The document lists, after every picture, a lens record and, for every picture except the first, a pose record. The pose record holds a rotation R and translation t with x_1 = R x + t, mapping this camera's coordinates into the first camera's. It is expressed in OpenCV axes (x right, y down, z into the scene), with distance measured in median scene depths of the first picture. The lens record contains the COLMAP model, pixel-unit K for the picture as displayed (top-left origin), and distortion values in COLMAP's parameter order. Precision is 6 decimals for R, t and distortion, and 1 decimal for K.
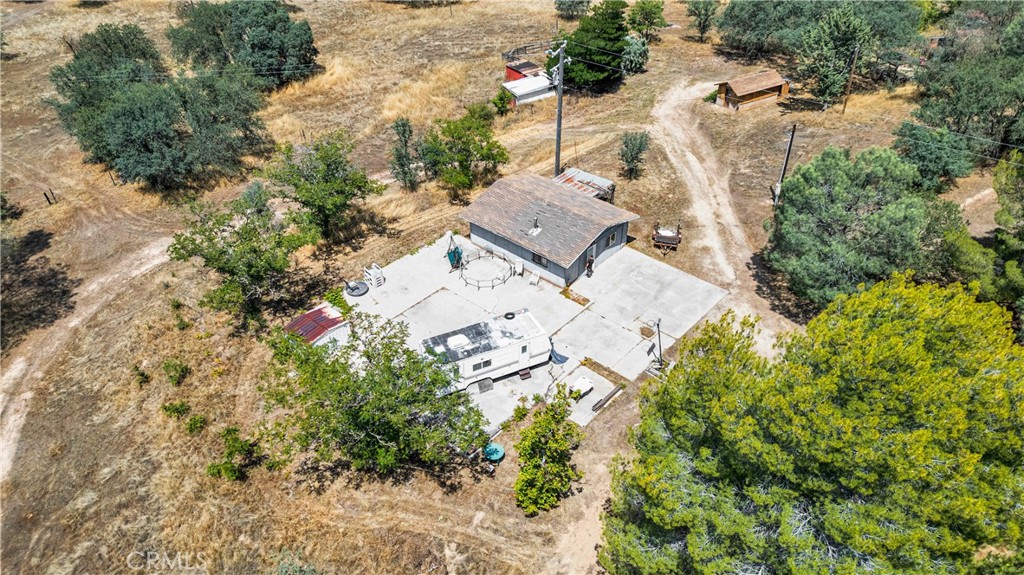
lens RADIAL K [[726.2, 0, 509.5], [0, 726.2, 290.5], [0, 0, 1]] dist [0.074318, -0.072390]
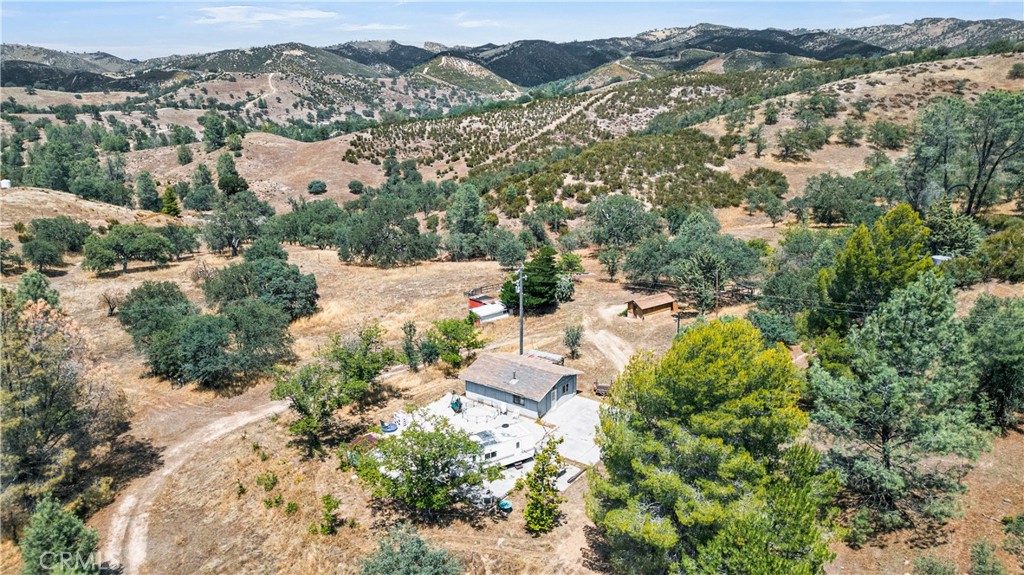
lens RADIAL K [[726.2, 0, 509.5], [0, 726.2, 290.5], [0, 0, 1]] dist [0.074318, -0.072390]
pose [[0.994364, -0.030681, 0.101484, -0.102128], [0.064880, 0.933144, -0.353599, 0.231530], [-0.083851, 0.358191, 0.929876, -0.361669]]
